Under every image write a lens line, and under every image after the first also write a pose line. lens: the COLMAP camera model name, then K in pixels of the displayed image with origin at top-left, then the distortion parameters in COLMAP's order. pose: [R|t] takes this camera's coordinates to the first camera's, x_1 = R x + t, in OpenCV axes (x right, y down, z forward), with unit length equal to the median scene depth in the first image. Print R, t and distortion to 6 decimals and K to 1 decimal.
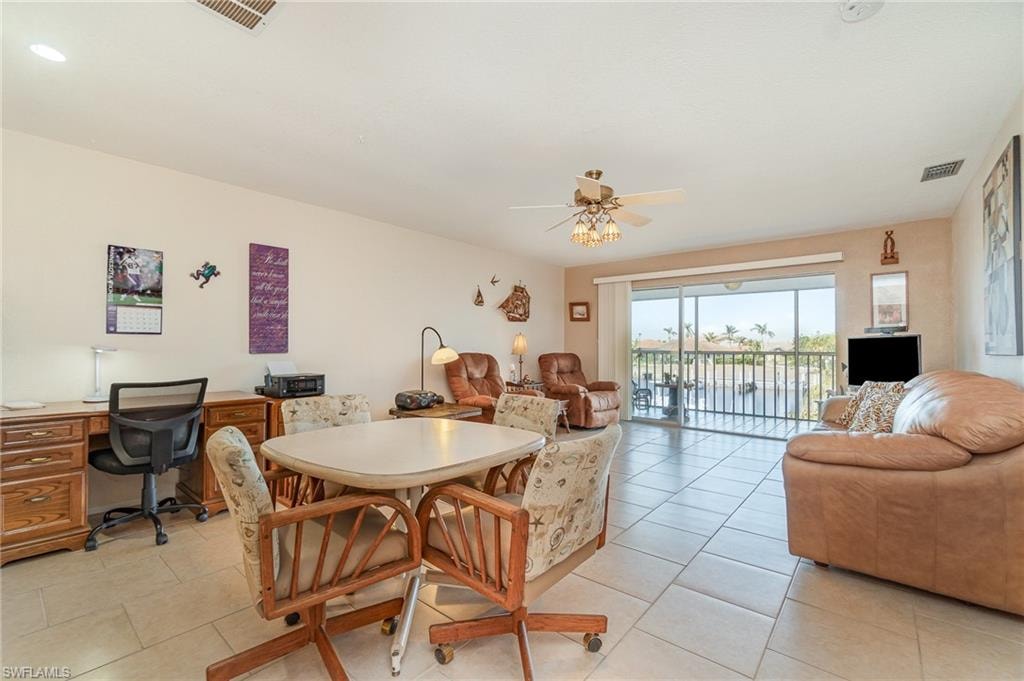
lens RADIAL K [[440.6, 0, 507.8], [0, 440.6, 341.7], [0, 0, 1]] dist [-0.002286, 0.000296]
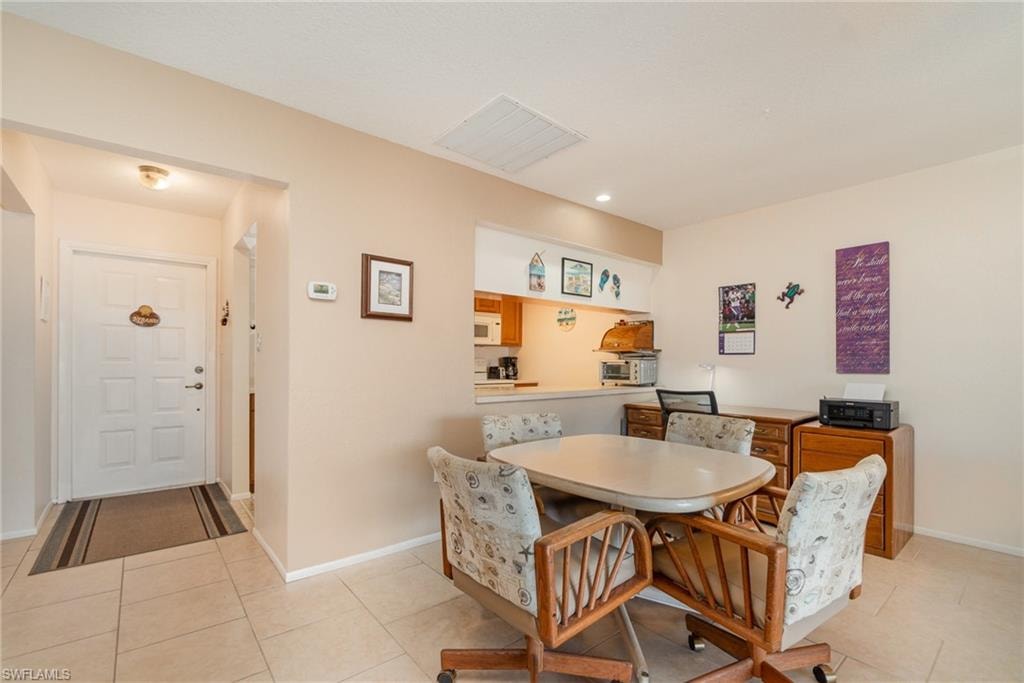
lens RADIAL K [[452.3, 0, 507.2], [0, 452.3, 360.2], [0, 0, 1]] dist [-0.001610, -0.000153]
pose [[-0.177170, -0.008295, -0.984145, 0.469050], [0.004194, 0.999949, -0.009183, 0.007033], [0.984171, -0.005754, -0.177126, 0.535090]]
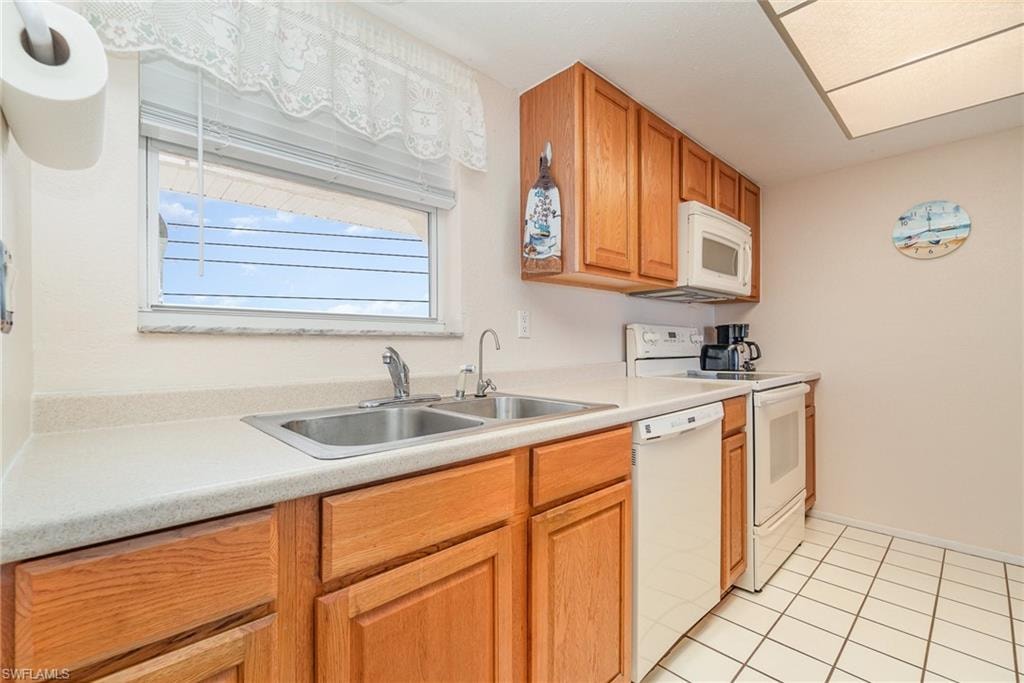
lens RADIAL K [[440.6, 0, 507.8], [0, 440.6, 342.7], [0, 0, 1]] dist [-0.002286, 0.000296]
pose [[-0.120011, -0.007178, -0.992747, -0.392604], [0.014060, 0.999861, -0.008929, 0.014436], [0.992673, -0.015029, -0.119893, -0.108932]]
